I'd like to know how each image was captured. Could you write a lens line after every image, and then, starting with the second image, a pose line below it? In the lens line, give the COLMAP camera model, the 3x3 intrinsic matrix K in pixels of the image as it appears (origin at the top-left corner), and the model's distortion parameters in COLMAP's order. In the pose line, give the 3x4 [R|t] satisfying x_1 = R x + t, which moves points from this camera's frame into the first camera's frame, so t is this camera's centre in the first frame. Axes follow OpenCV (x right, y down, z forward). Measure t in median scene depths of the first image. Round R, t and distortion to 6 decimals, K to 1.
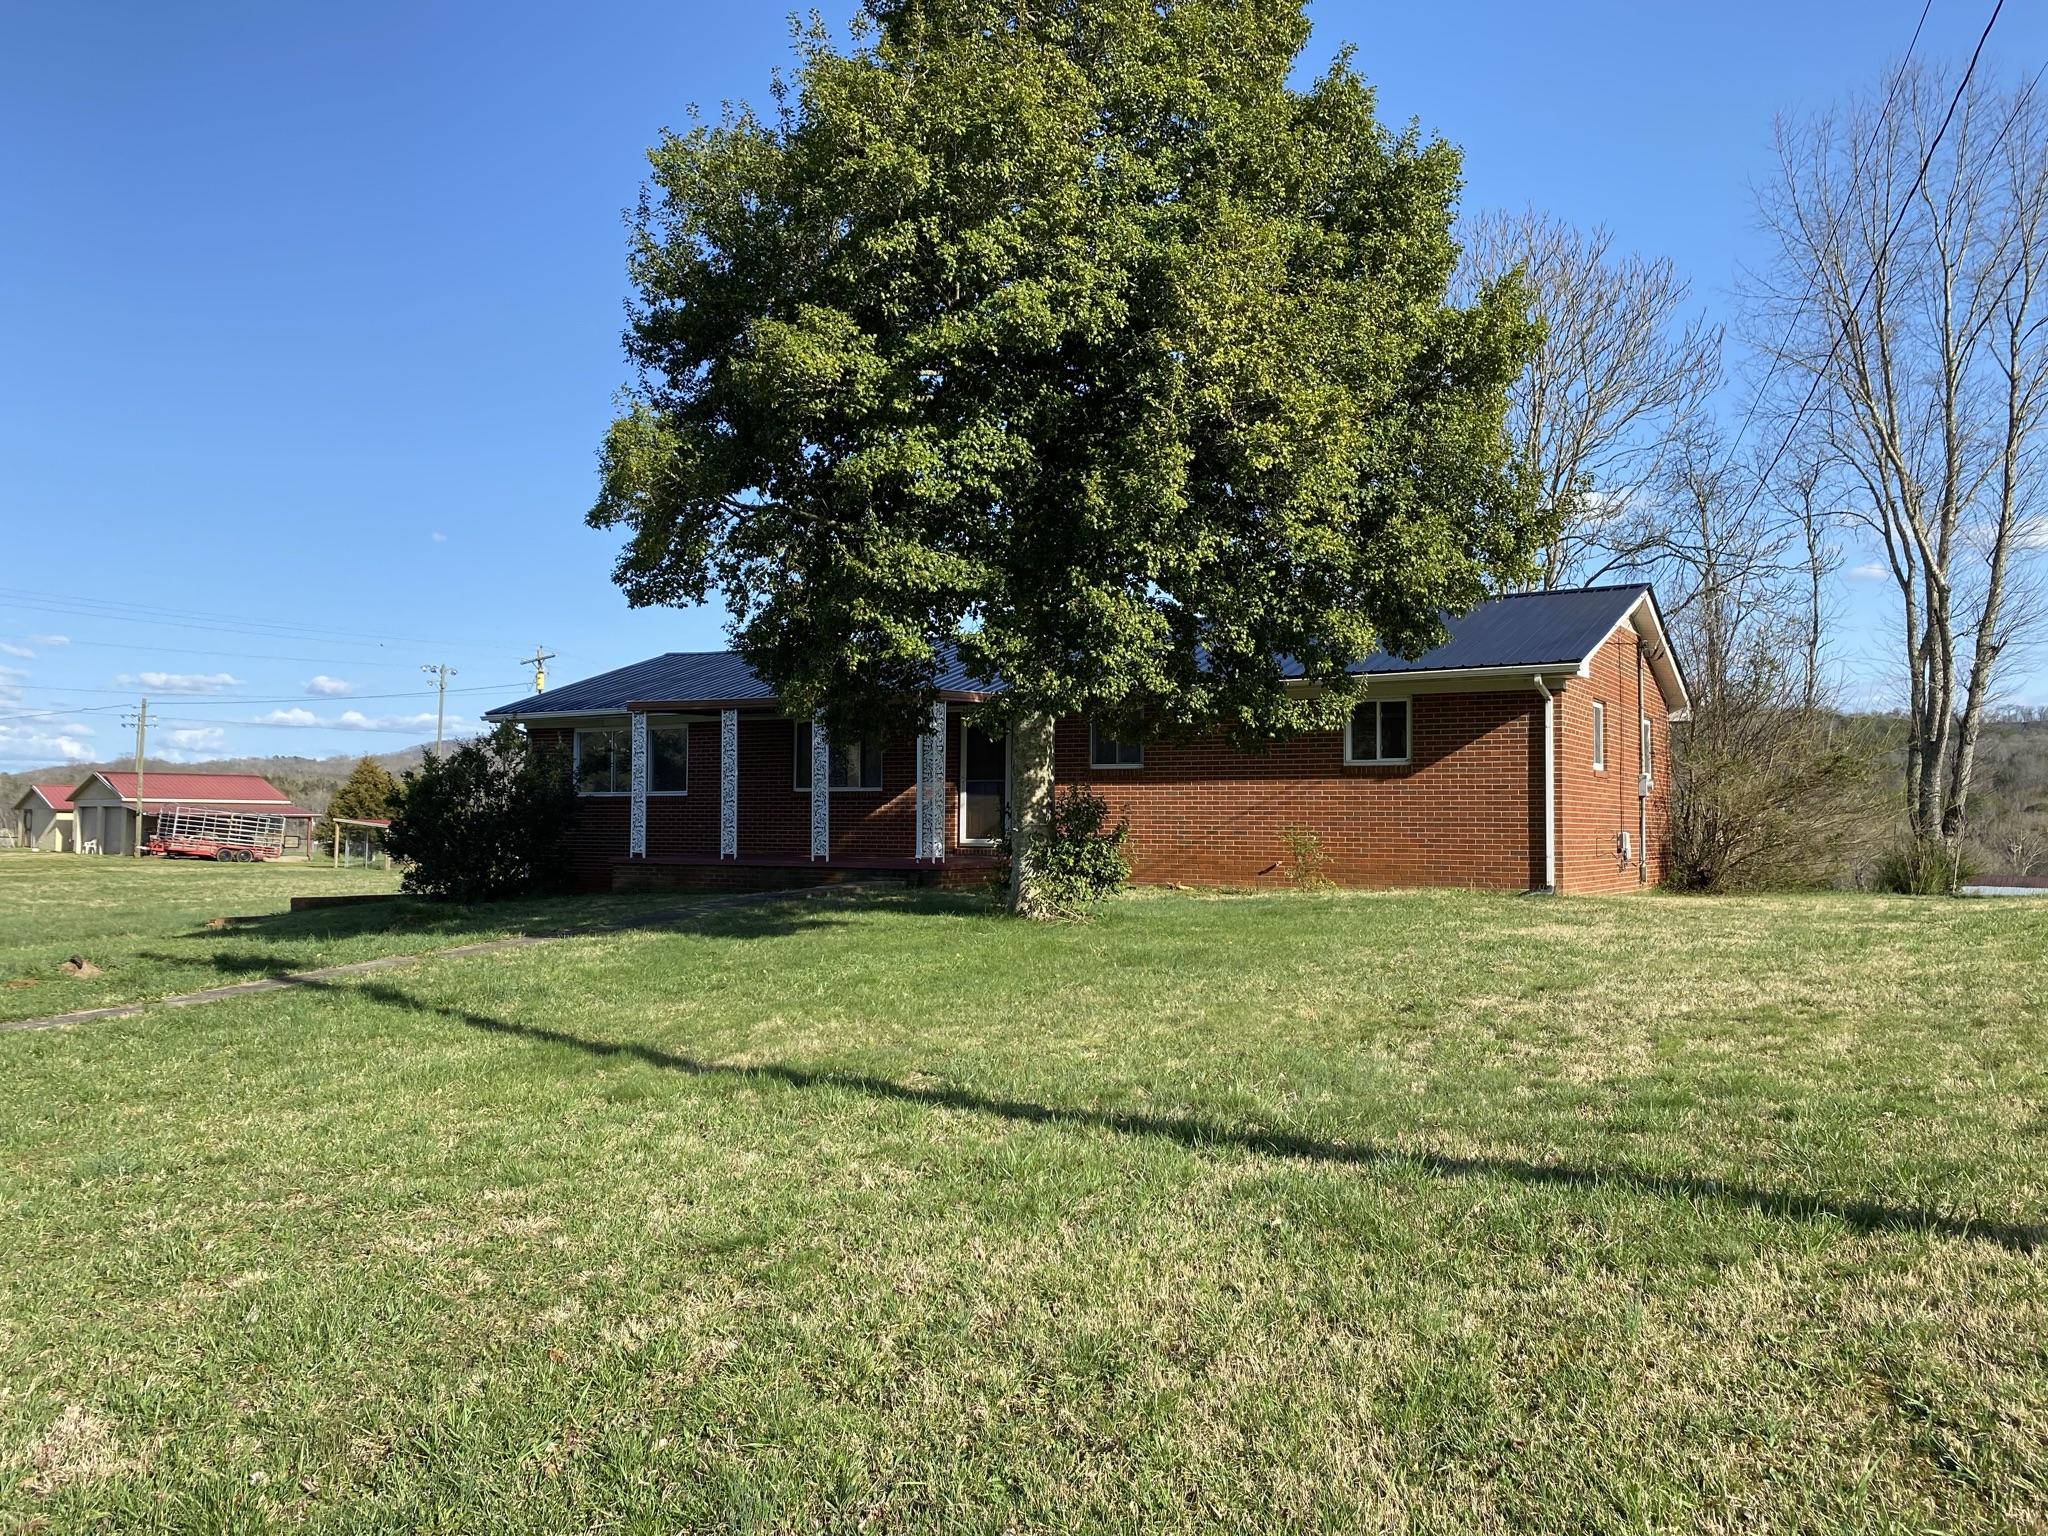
lens RADIAL K [[1590.1, 0, 1027.6], [0, 1590.1, 763.0], [0, 0, 1]] dist [0.001346, -0.011448]
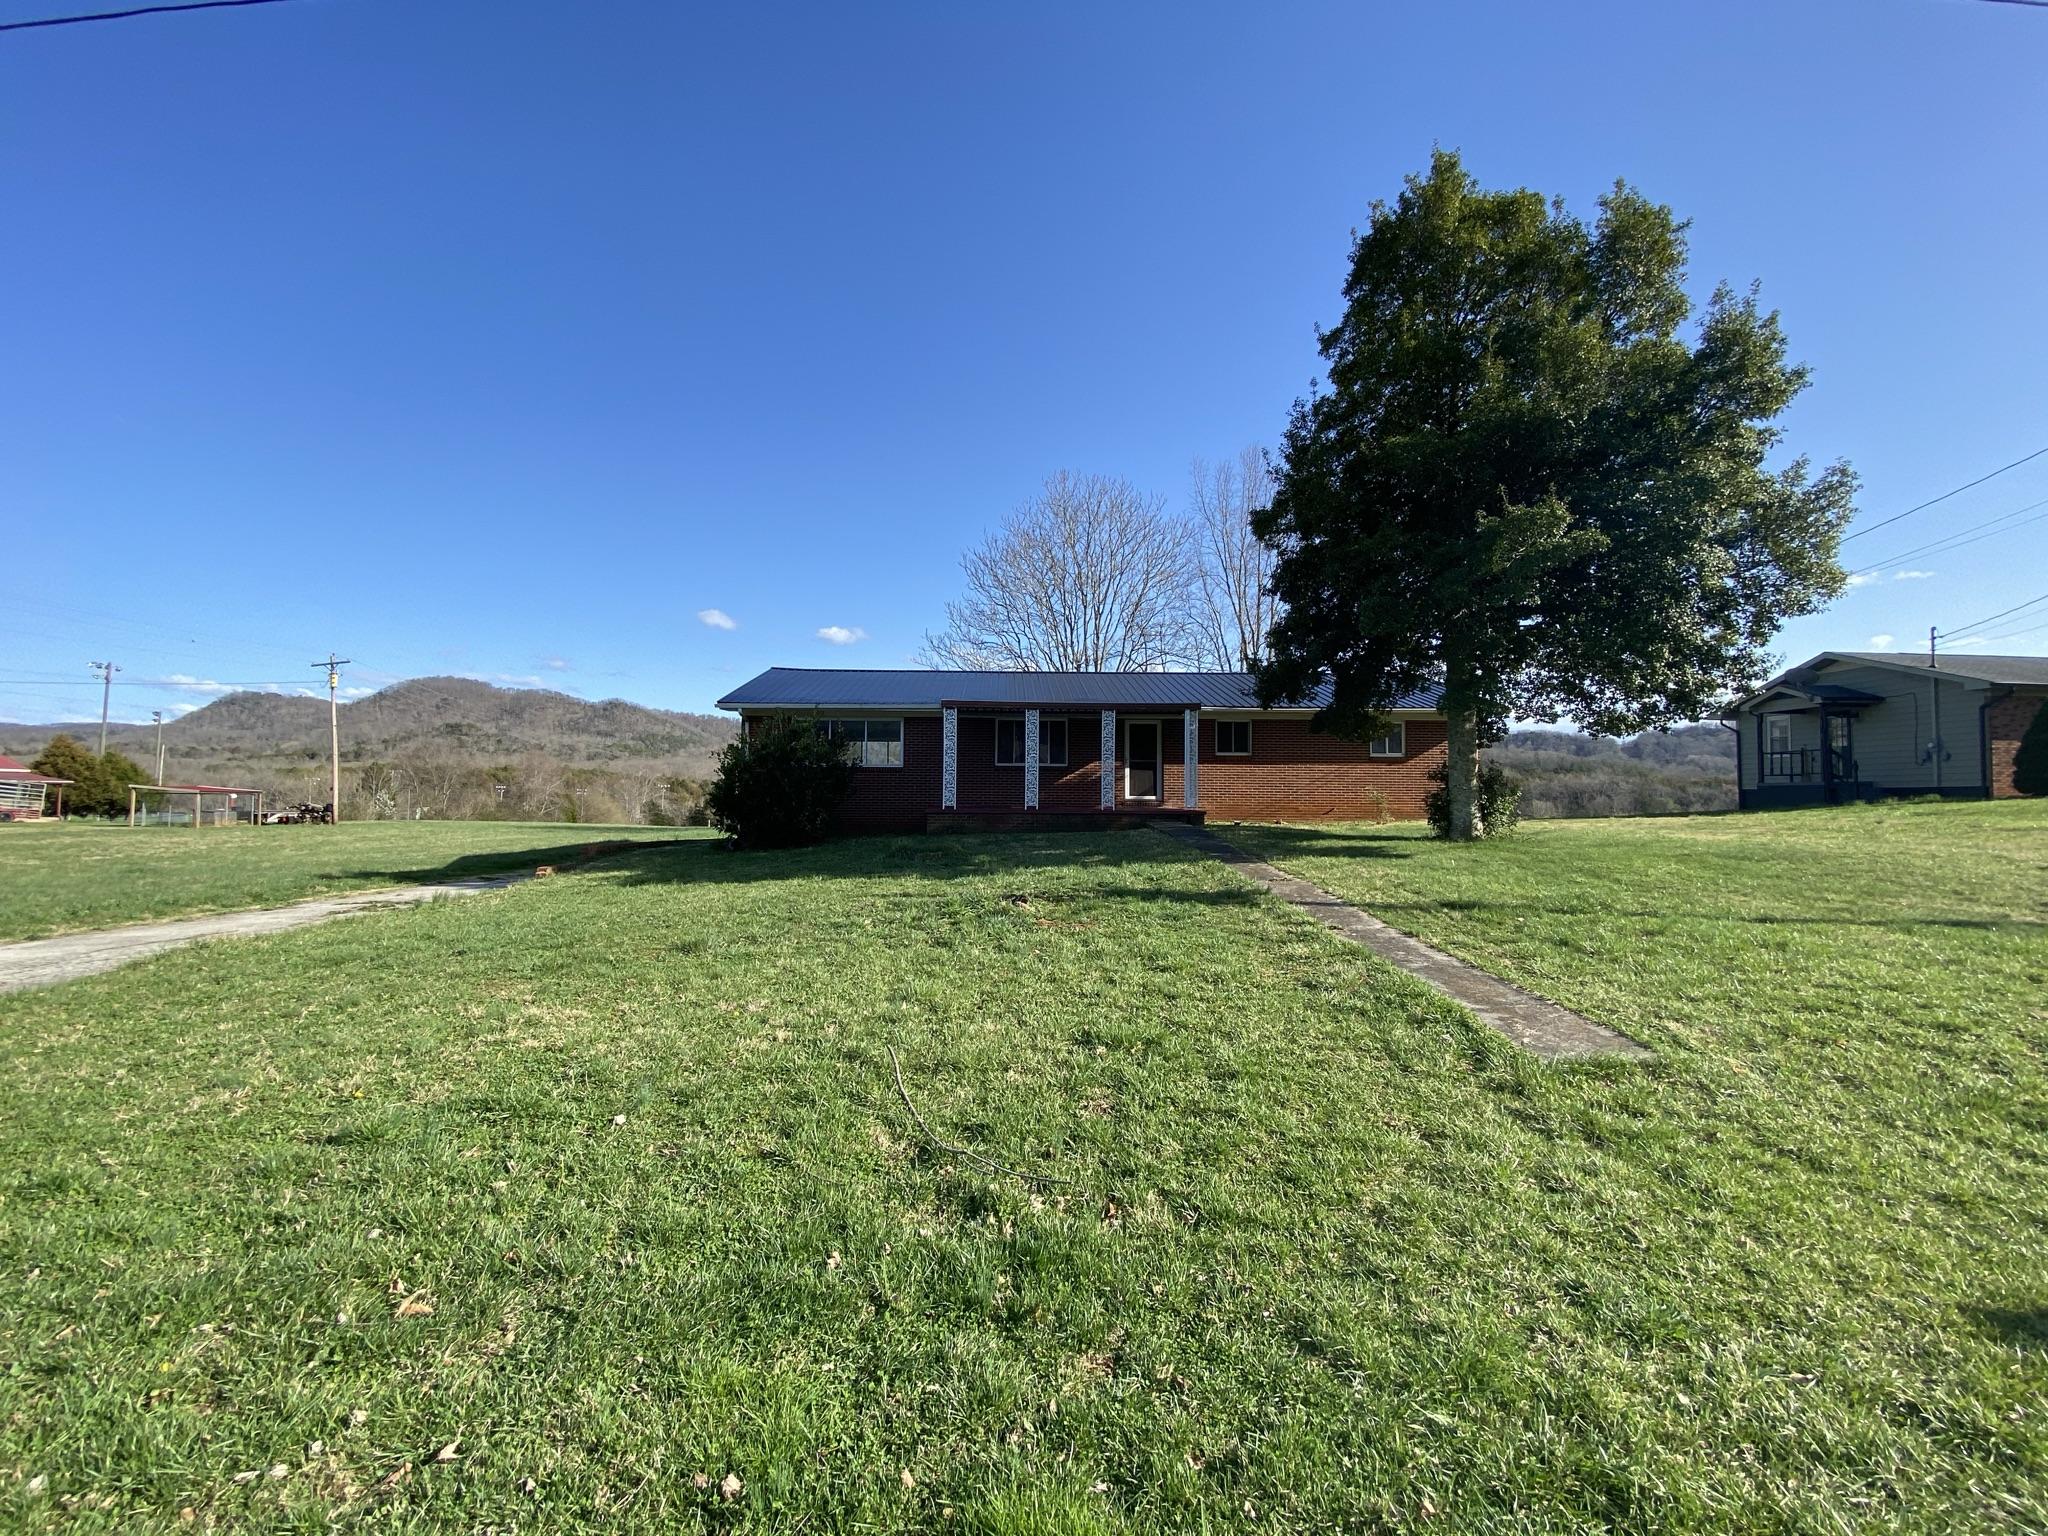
lens RADIAL K [[840.2, 0, 1017.5], [0, 840.2, 765.7], [0, 0, 1]] dist [-0.006058, -0.008885]
pose [[0.837010, 0.019035, 0.546856, -0.606818], [-0.022049, 0.999756, -0.001051, 0.019476], [-0.546743, -0.011178, 0.837226, 0.339810]]
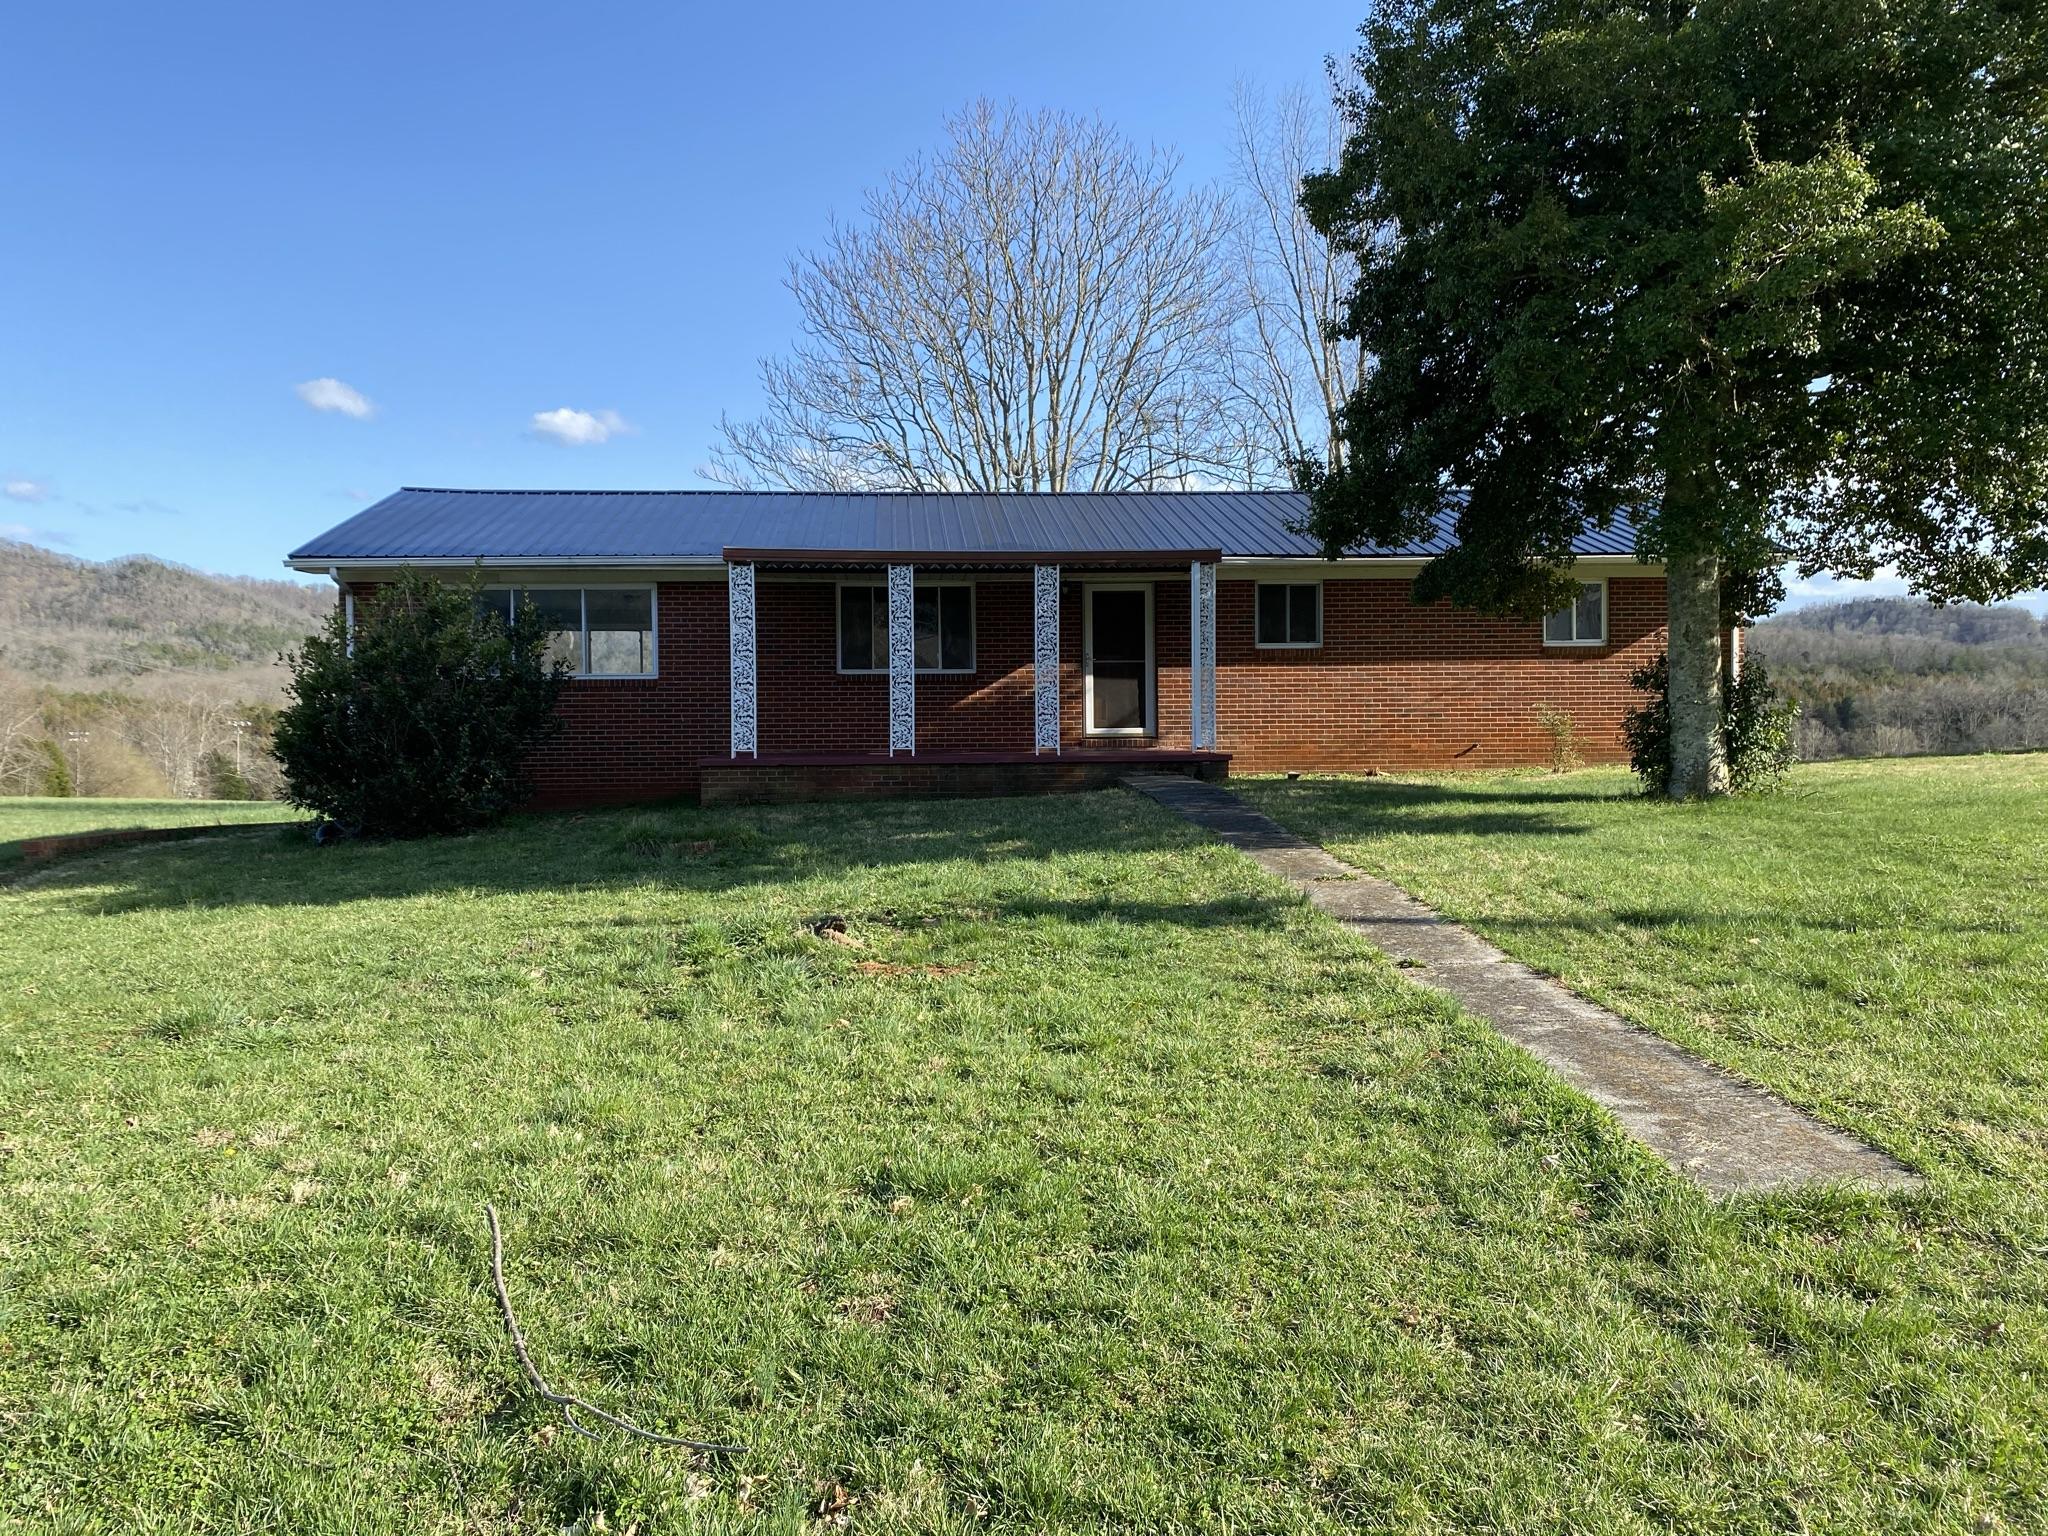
lens RADIAL K [[1590.1, 0, 1003.6], [0, 1590.1, 762.9], [0, 0, 1]] dist [0.001346, -0.011448]
pose [[0.811534, -0.025115, 0.583766, -0.582855], [-0.007892, 0.998514, 0.053930, 0.020384], [-0.584252, -0.048373, 0.810129, 0.326862]]
